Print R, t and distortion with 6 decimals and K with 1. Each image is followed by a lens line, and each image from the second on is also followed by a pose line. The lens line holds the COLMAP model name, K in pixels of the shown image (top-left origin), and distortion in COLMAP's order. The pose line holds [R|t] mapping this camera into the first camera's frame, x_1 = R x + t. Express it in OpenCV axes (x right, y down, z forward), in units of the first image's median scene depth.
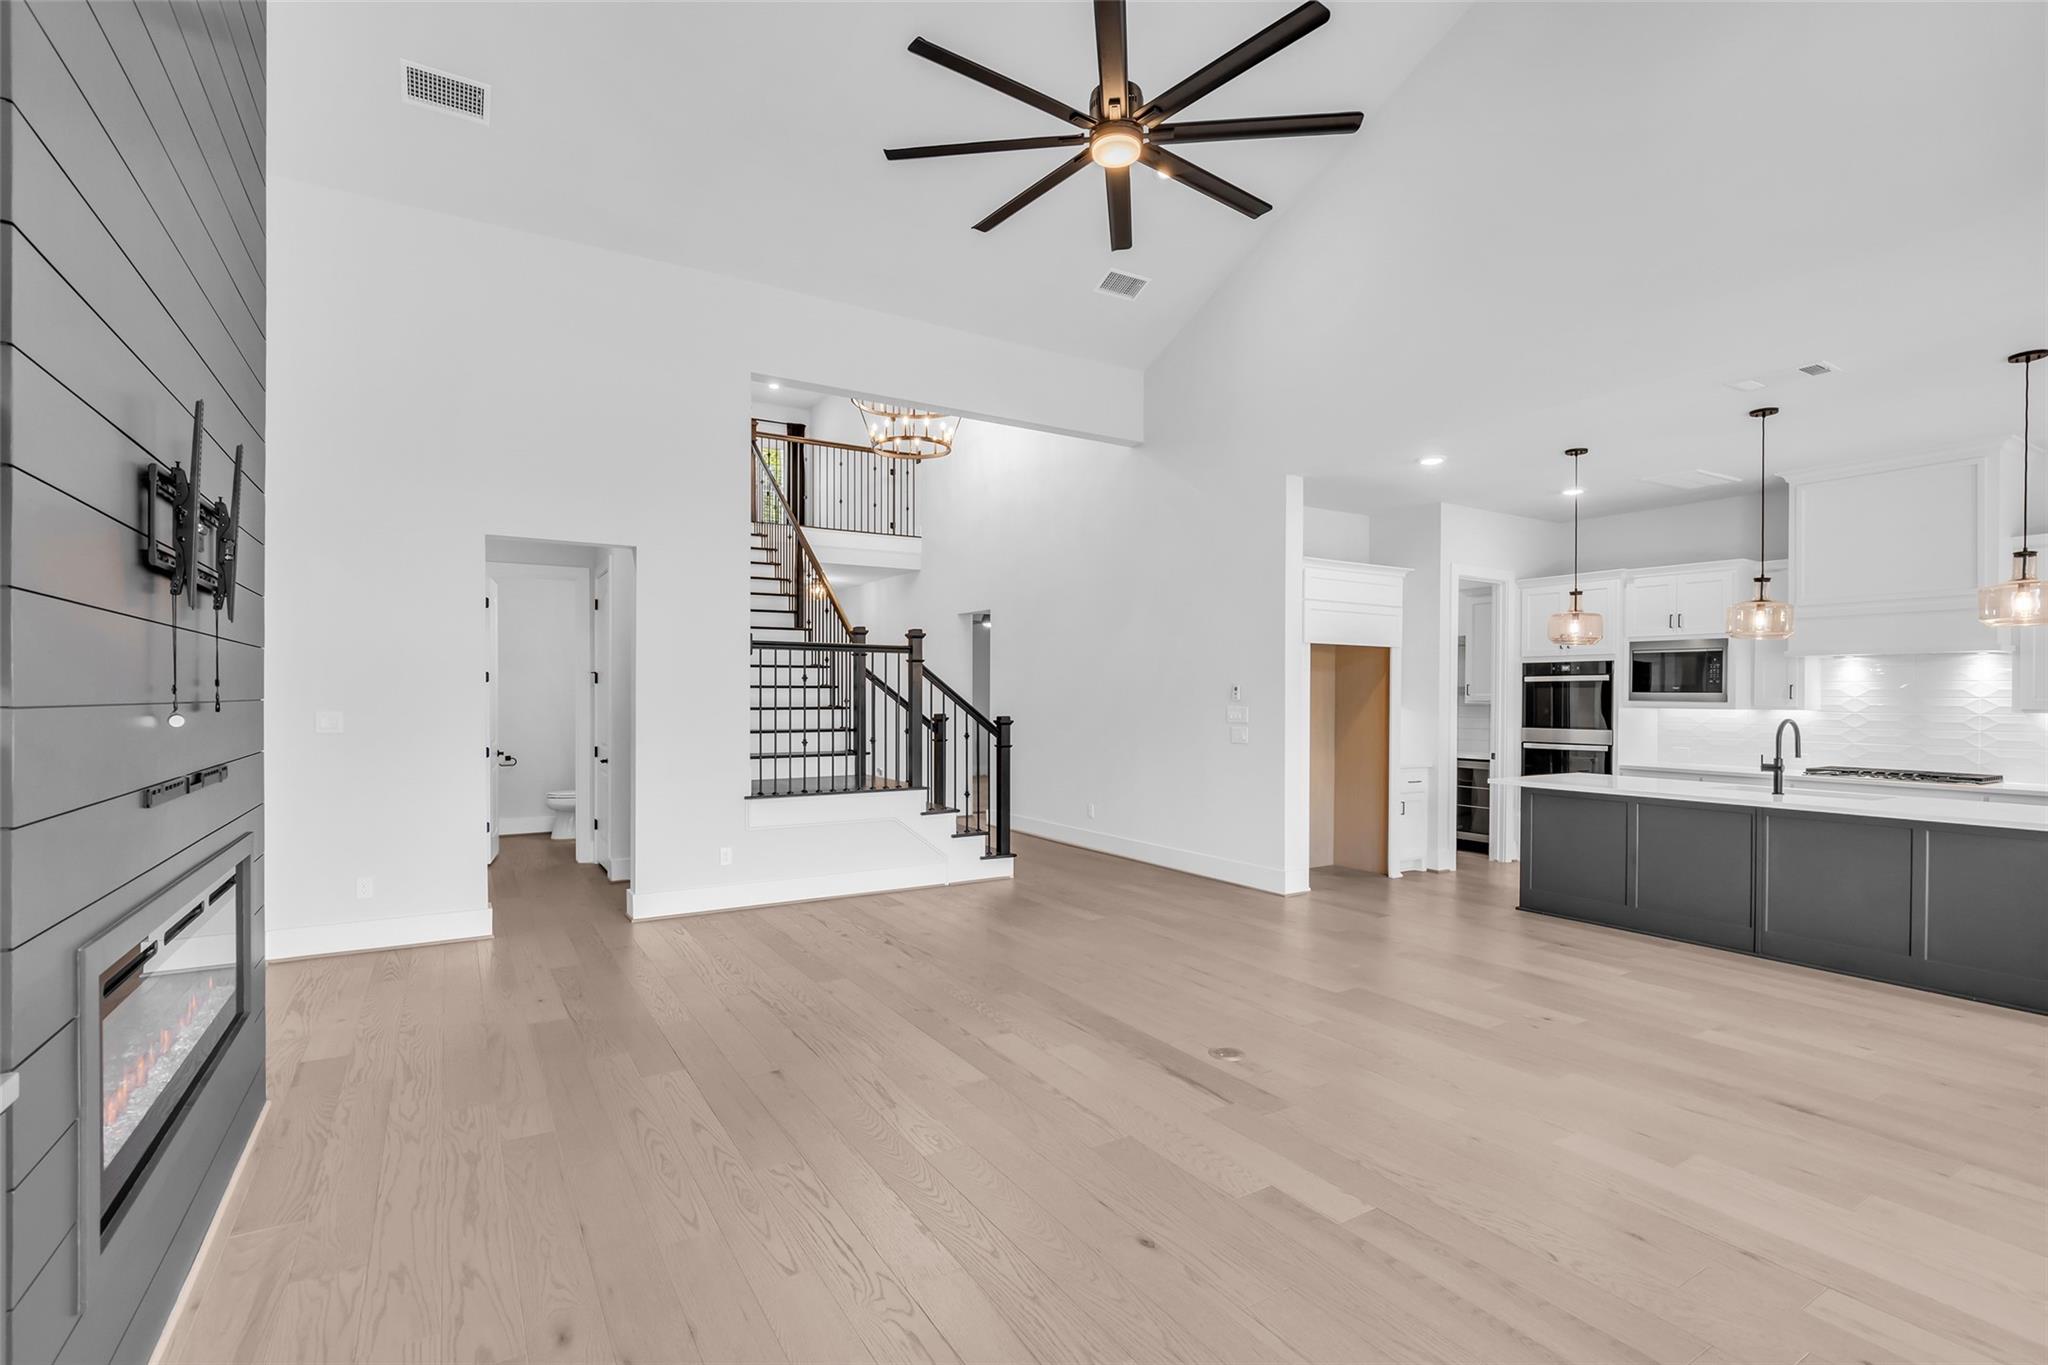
lens RADIAL K [[944.3, 0, 1013.5], [0, 944.3, 692.1], [0, 0, 1]] dist [-0.020175, 0.004878]
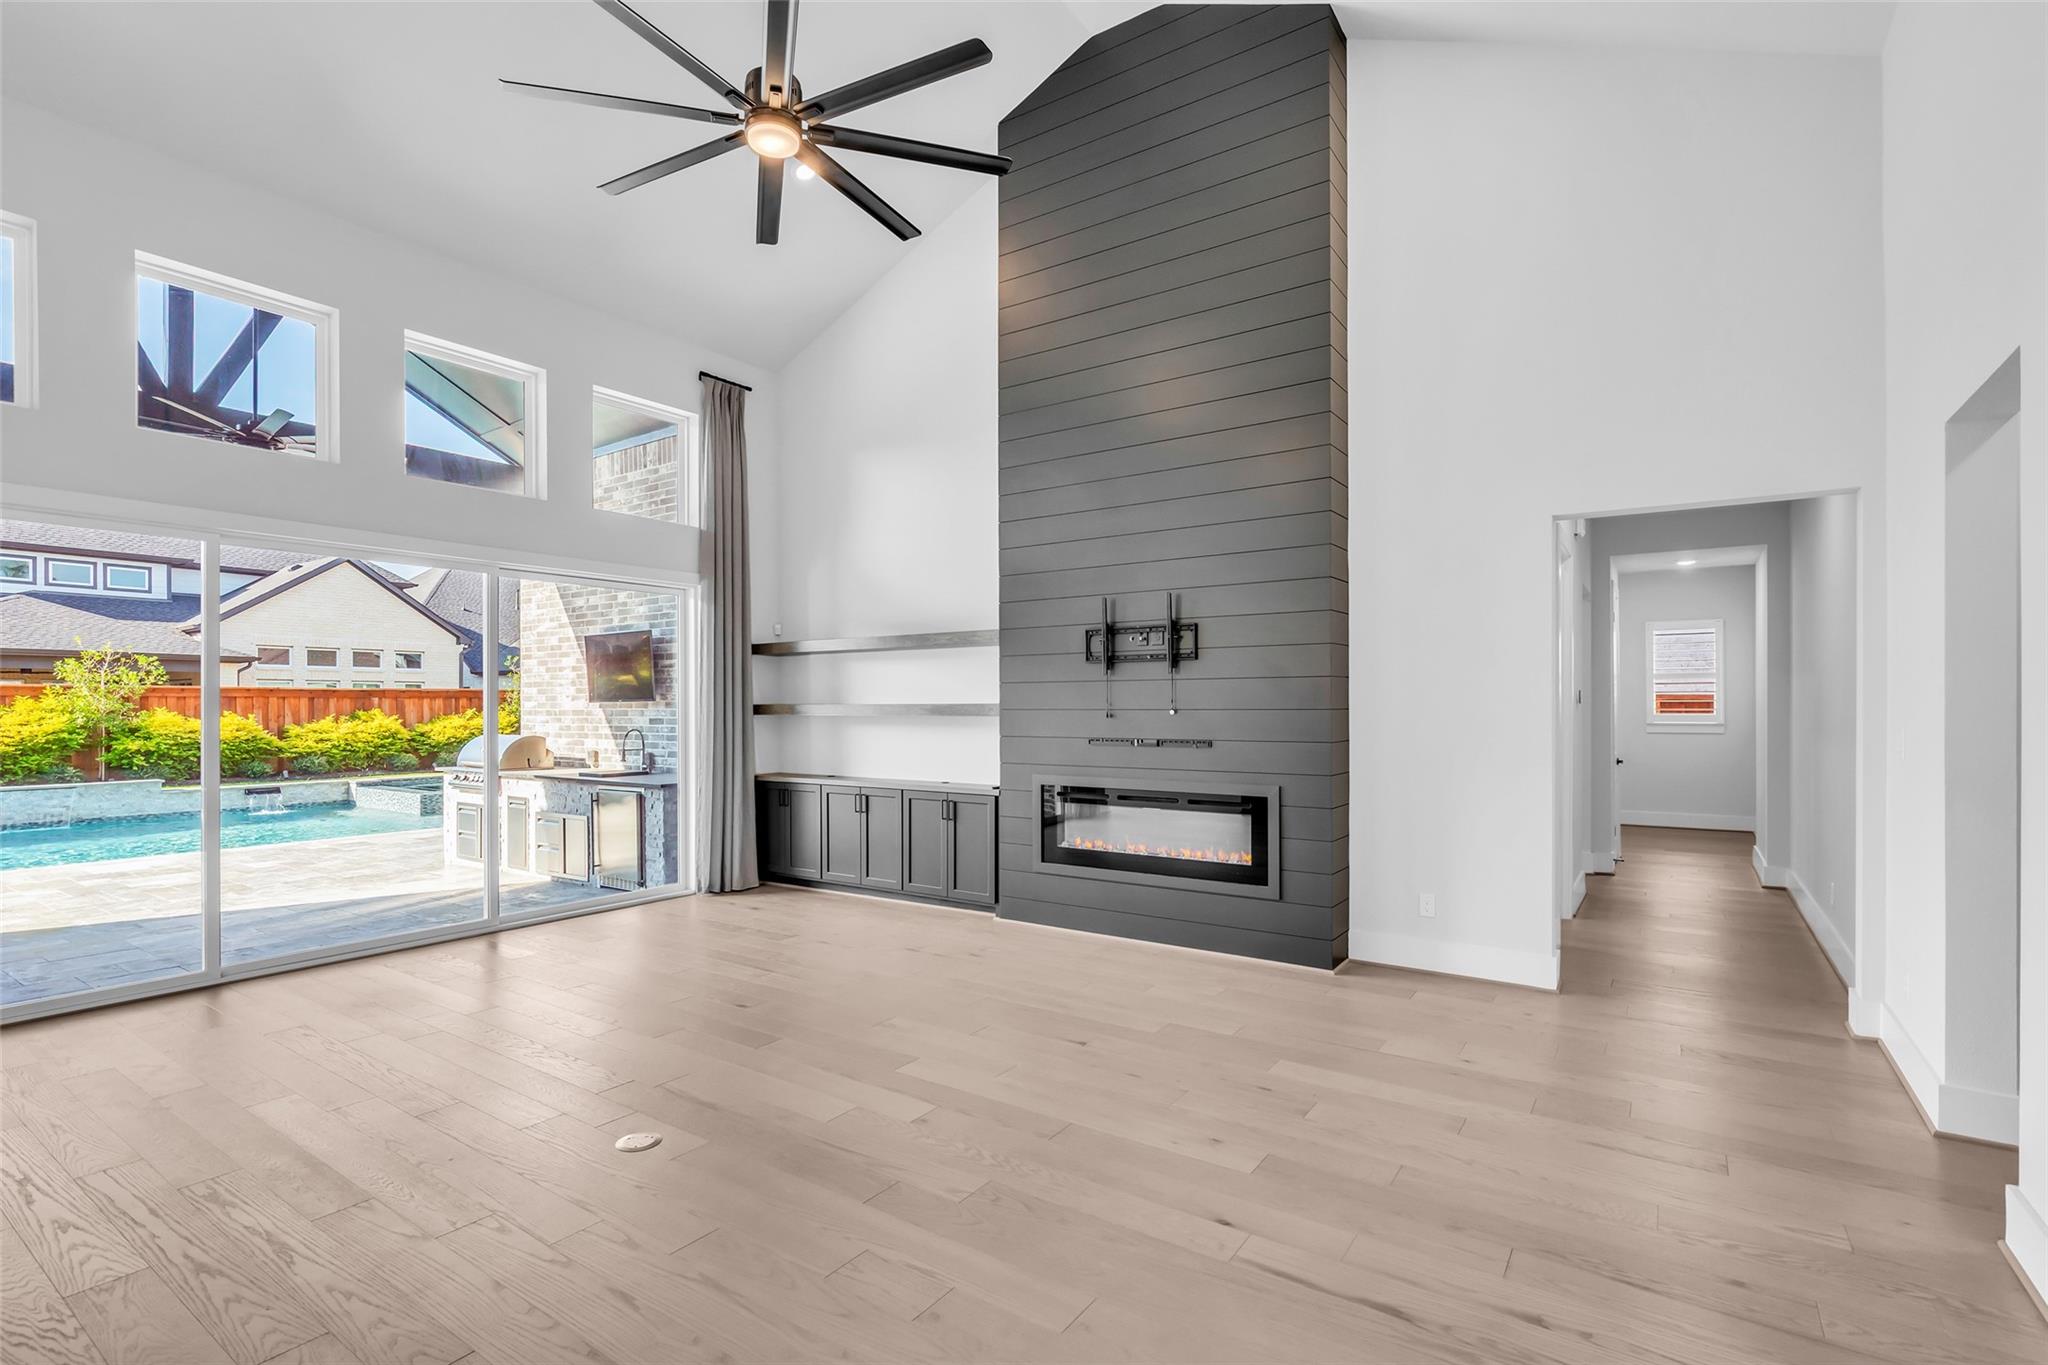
lens RADIAL K [[952.2, 0, 1023.2], [0, 952.2, 705.1], [0, 0, 1]] dist [-0.012743, 0.000708]
pose [[-0.911664, -0.000289, -0.410936, 0.142689], [0.002136, 0.999983, -0.005442, 0.002897], [0.410930, -0.005839, -0.911648, 1.033813]]
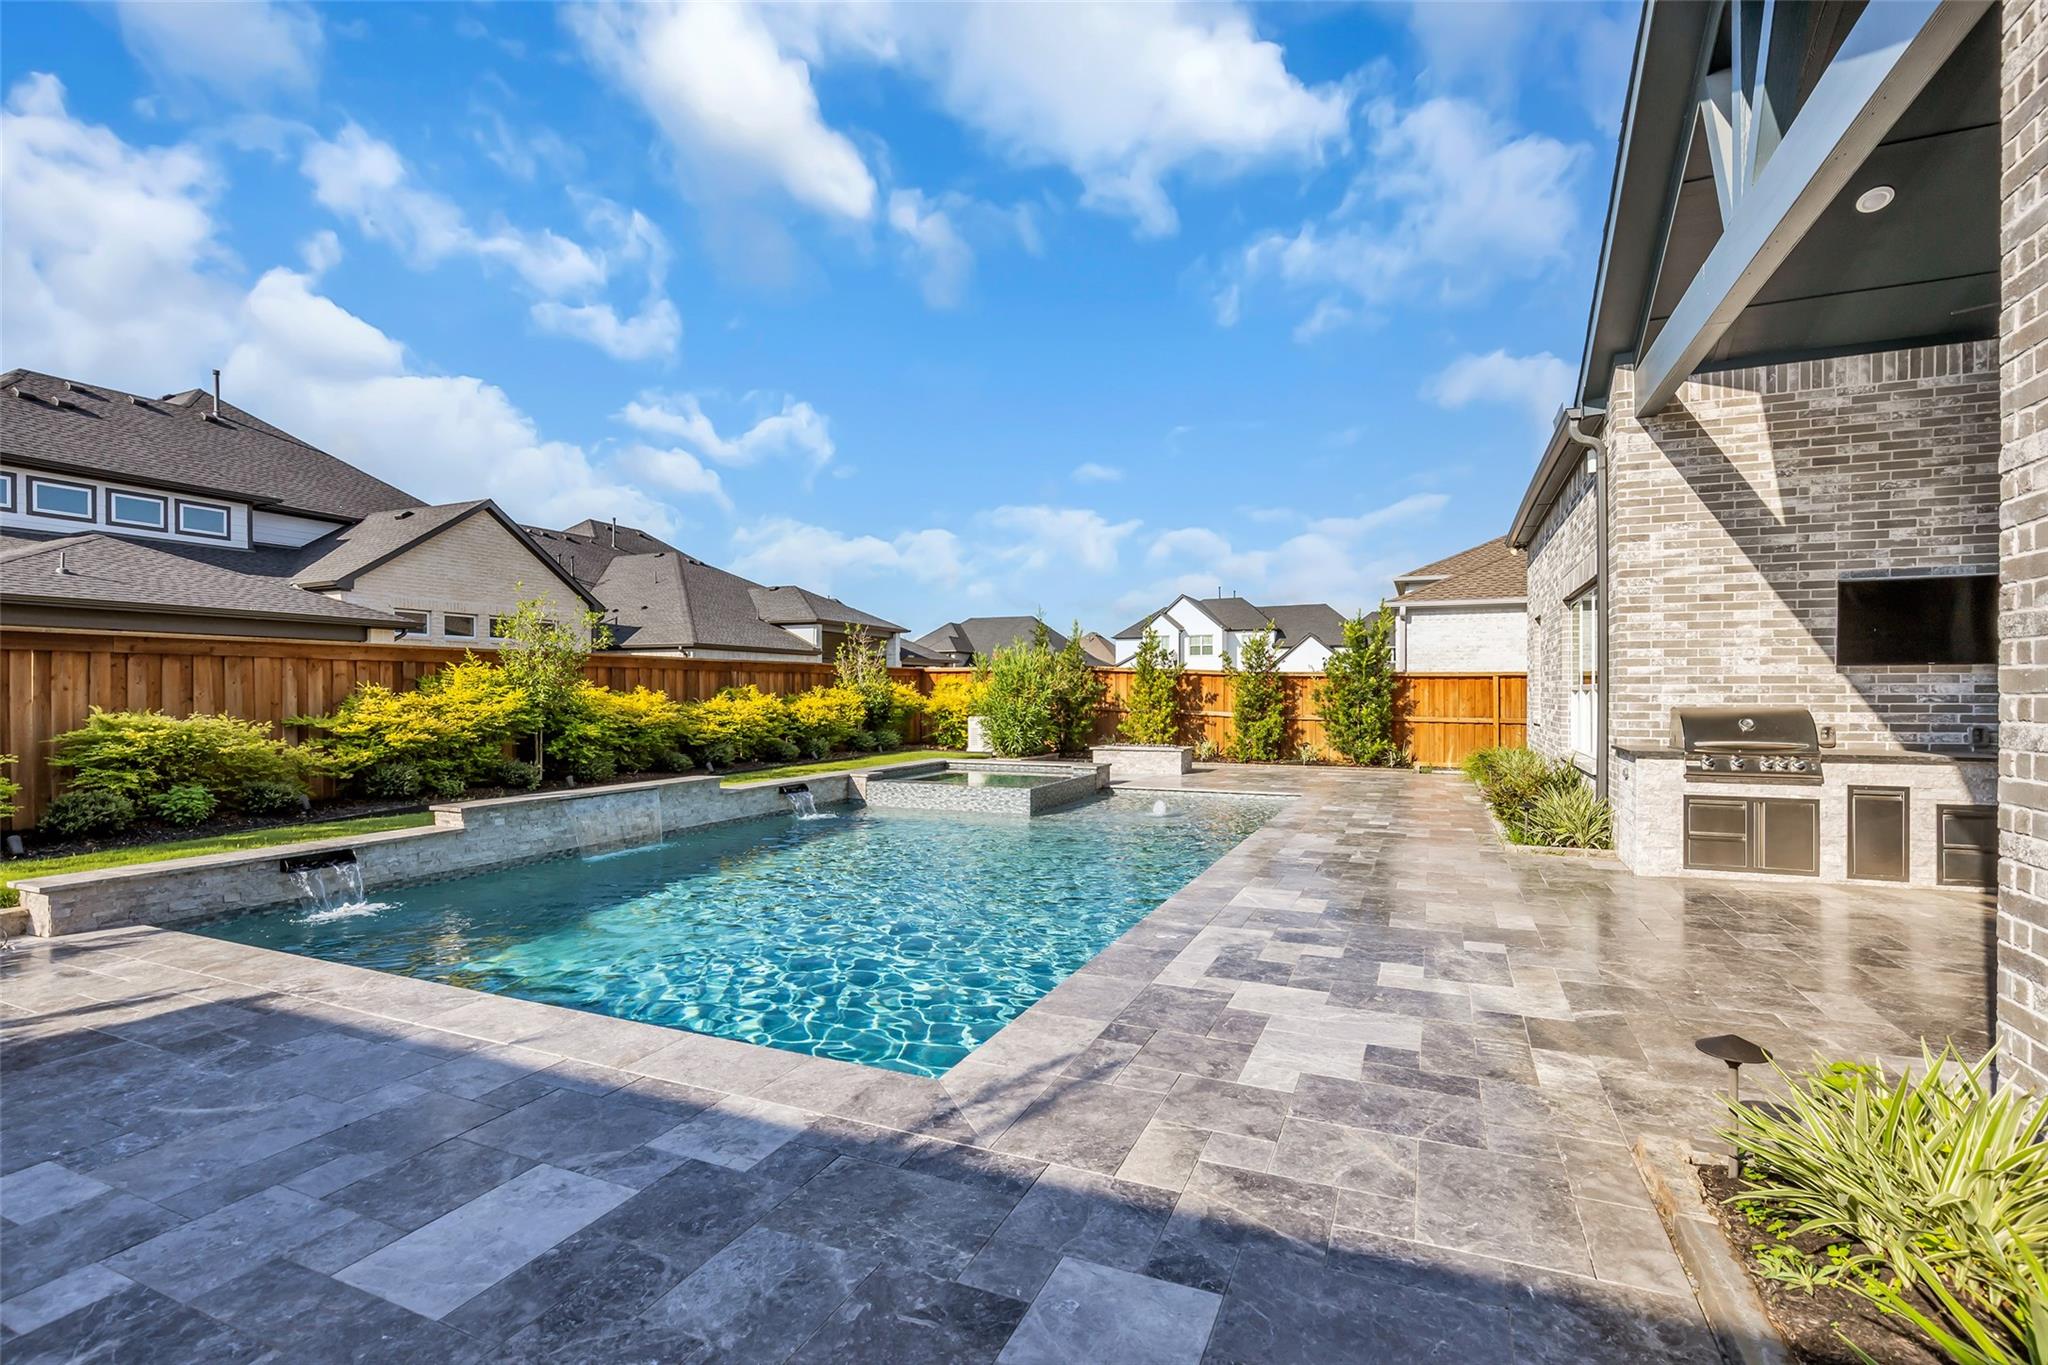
lens RADIAL K [[934.3, 0, 1017.7], [0, 934.3, 694.3], [0, 0, 1]] dist [-0.021425, 0.006538]
pose [[-0.820426, 0.000367, -0.571752, 1.481282], [0.001735, 0.999997, -0.001848, 0.022568], [0.571750, -0.002508, -0.820424, -0.108062]]
